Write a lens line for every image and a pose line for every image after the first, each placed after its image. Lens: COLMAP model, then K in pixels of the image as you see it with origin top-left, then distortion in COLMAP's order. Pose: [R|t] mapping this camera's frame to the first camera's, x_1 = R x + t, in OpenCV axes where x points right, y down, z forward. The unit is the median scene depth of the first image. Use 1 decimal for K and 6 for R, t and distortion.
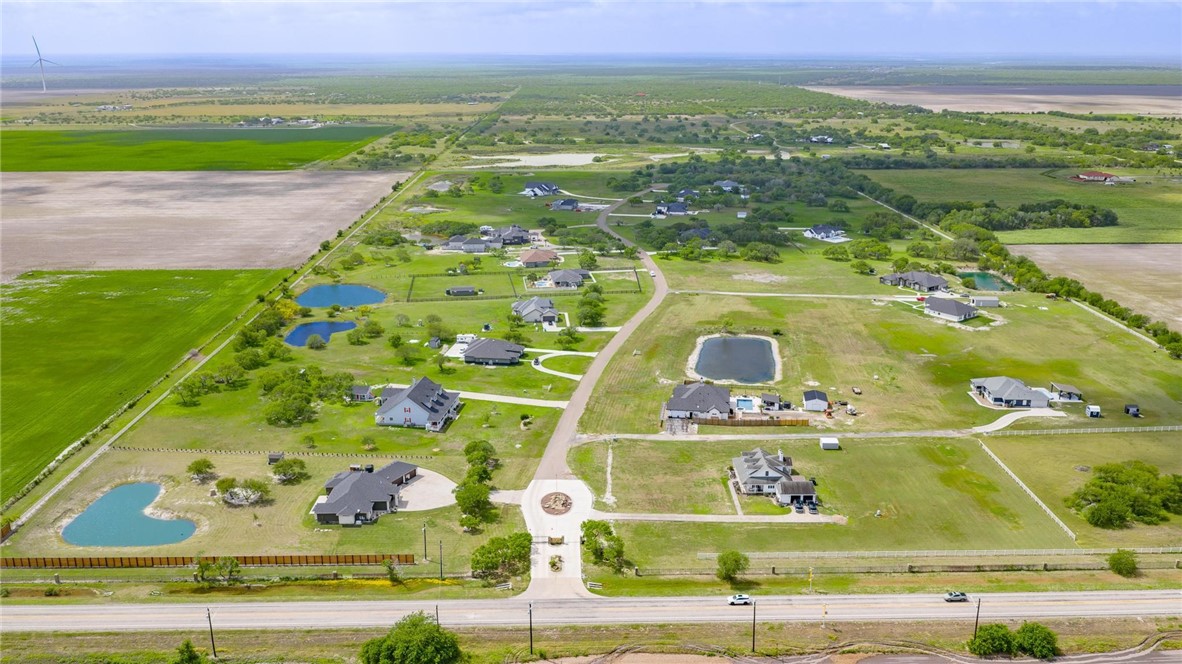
lens RADIAL K [[979.2, 0, 595.3], [0, 979.2, 335.4], [0, 0, 1]] dist [0.032699, -0.068640]
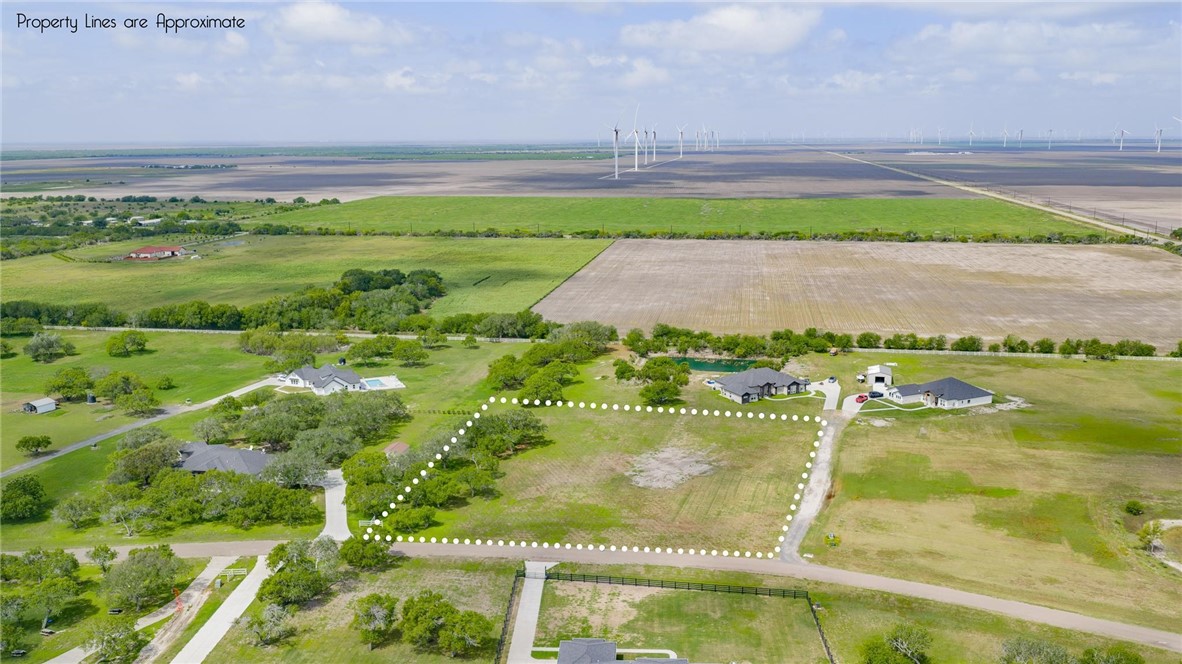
lens RADIAL K [[979.2, 0, 595.3], [0, 979.2, 335.4], [0, 0, 1]] dist [0.032699, -0.068640]
pose [[0.178561, -0.197928, 0.963816, -0.159934], [0.282900, 0.948523, 0.142376, -0.113233], [-0.942382, 0.247241, 0.225363, 0.530731]]
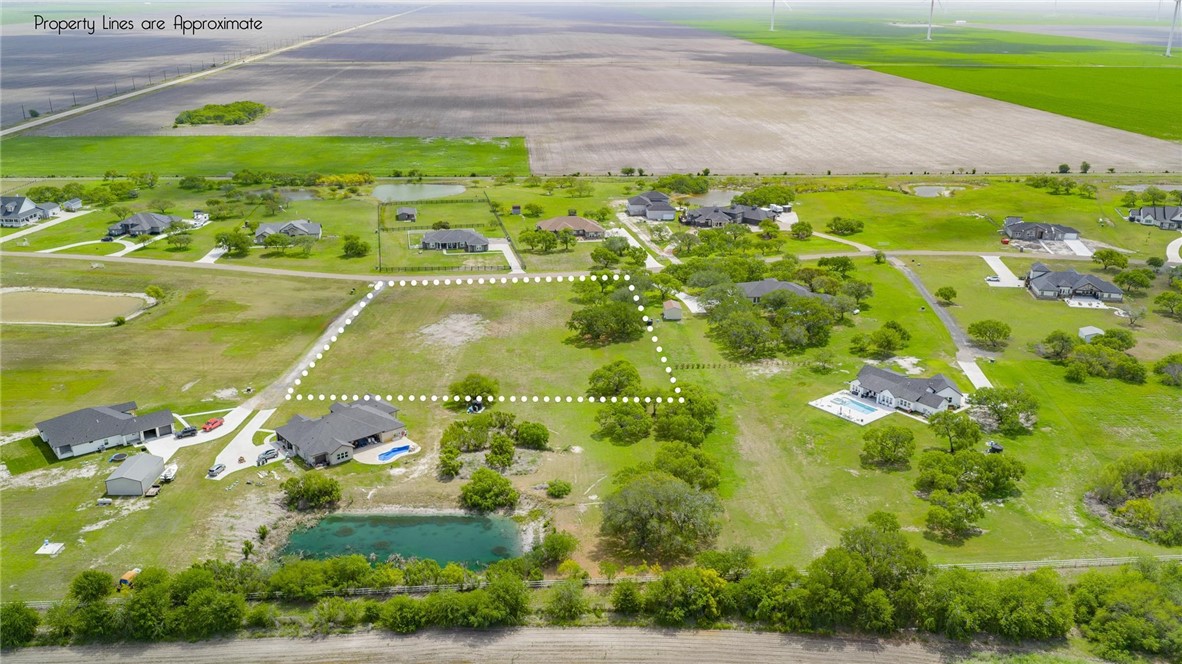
lens RADIAL K [[979.2, 0, 595.3], [0, 979.2, 335.4], [0, 0, 1]] dist [0.032699, -0.068640]
pose [[0.065793, 0.339537, -0.938289, 0.415516], [-0.293286, 0.905372, 0.307059, -0.148966], [0.953758, 0.254985, 0.159149, 0.574465]]
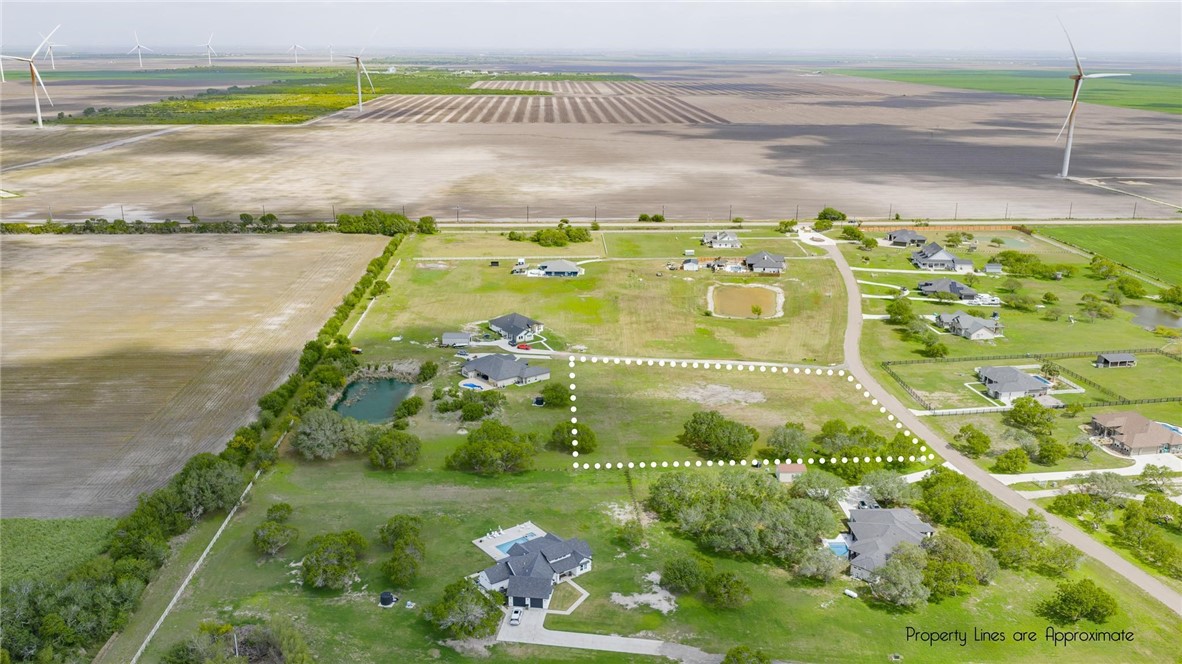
lens RADIAL K [[979.2, 0, 595.3], [0, 979.2, 335.4], [0, 0, 1]] dist [0.032699, -0.068640]
pose [[-0.999640, 0.006355, -0.026083, 0.155268], [-0.008932, 0.837501, 0.546363, -0.256619], [0.025317, 0.546399, -0.837142, 0.880553]]
